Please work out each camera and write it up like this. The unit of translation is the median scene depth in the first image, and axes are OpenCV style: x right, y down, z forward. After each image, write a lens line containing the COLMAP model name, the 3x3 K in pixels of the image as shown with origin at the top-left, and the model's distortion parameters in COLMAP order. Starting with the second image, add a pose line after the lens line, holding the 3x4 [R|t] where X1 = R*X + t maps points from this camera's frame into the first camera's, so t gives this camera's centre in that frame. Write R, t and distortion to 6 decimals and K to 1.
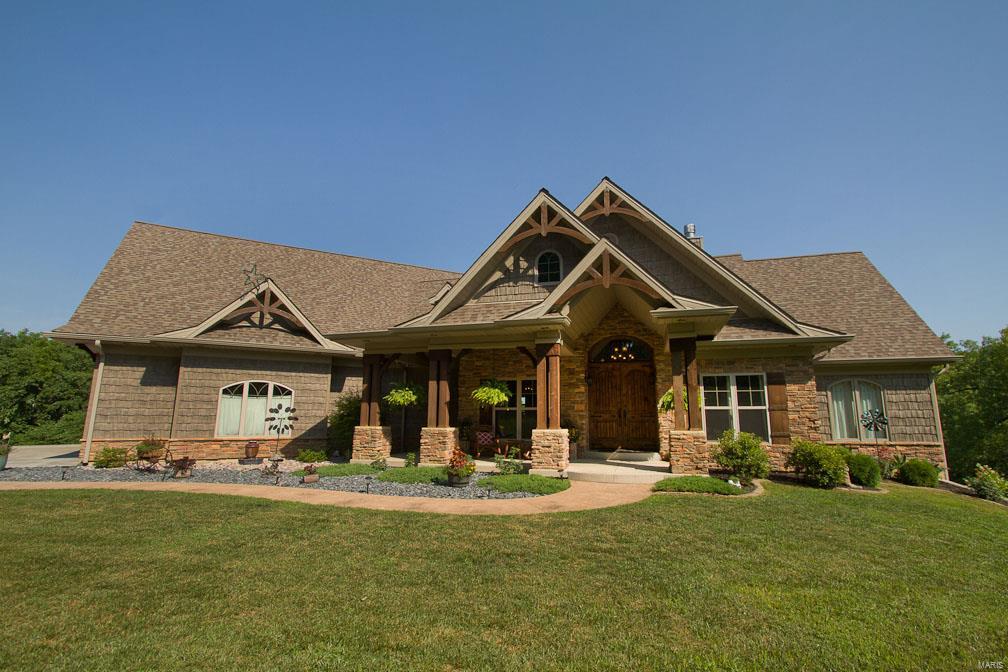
lens RADIAL K [[471.9, 0, 518.6], [0, 471.9, 334.1], [0, 0, 1]] dist [-0.014865, 0.003040]
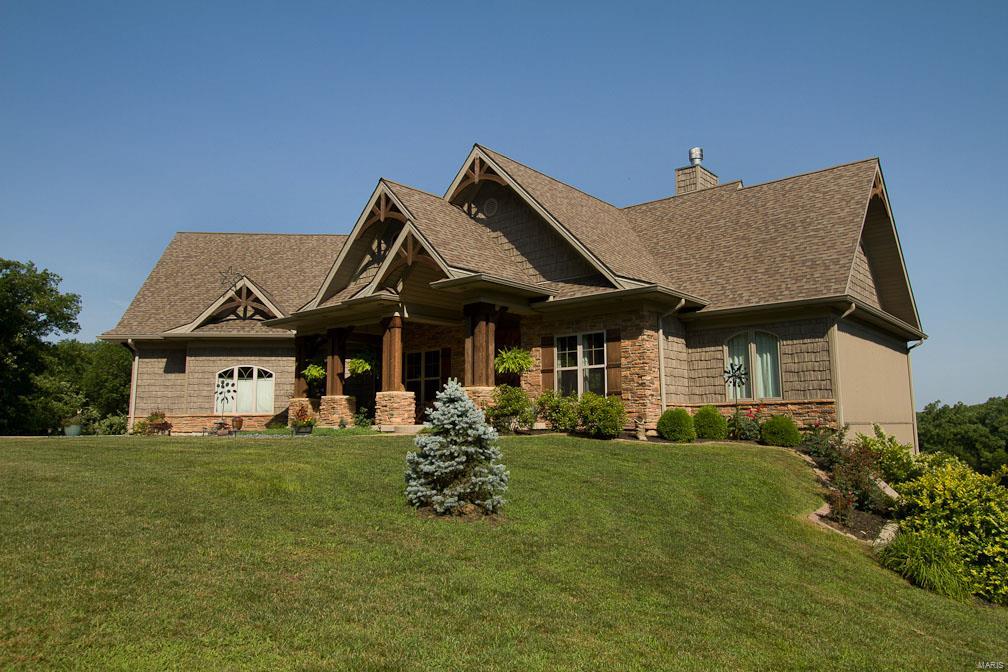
lens RADIAL K [[707.1, 0, 507.3], [0, 707.1, 333.1], [0, 0, 1]] dist [-0.006341, 0.003355]
pose [[0.912984, -0.064872, -0.402806, 0.879788], [0.082714, 0.996207, 0.027035, 0.031570], [0.399524, -0.058000, 0.914886, -0.386532]]
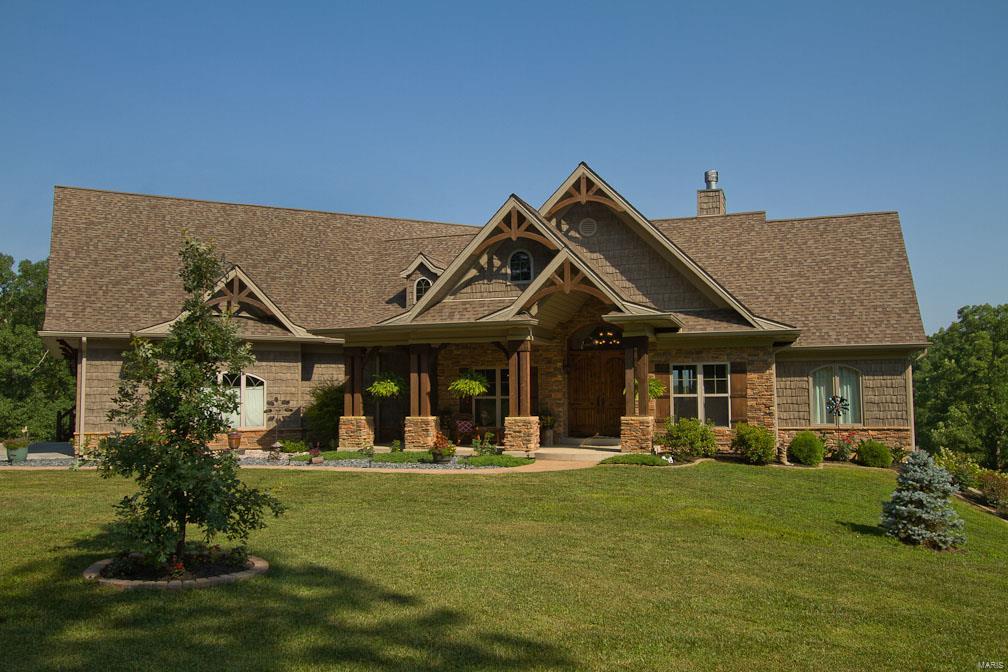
lens RADIAL K [[851.1, 0, 503.7], [0, 851.1, 346.2], [0, 0, 1]] dist [0.001149, 0.011536]
pose [[0.999157, -0.013988, -0.038598, 0.091008], [0.018178, 0.993715, 0.110450, -0.163283], [0.036810, -0.111058, 0.993132, -0.856677]]
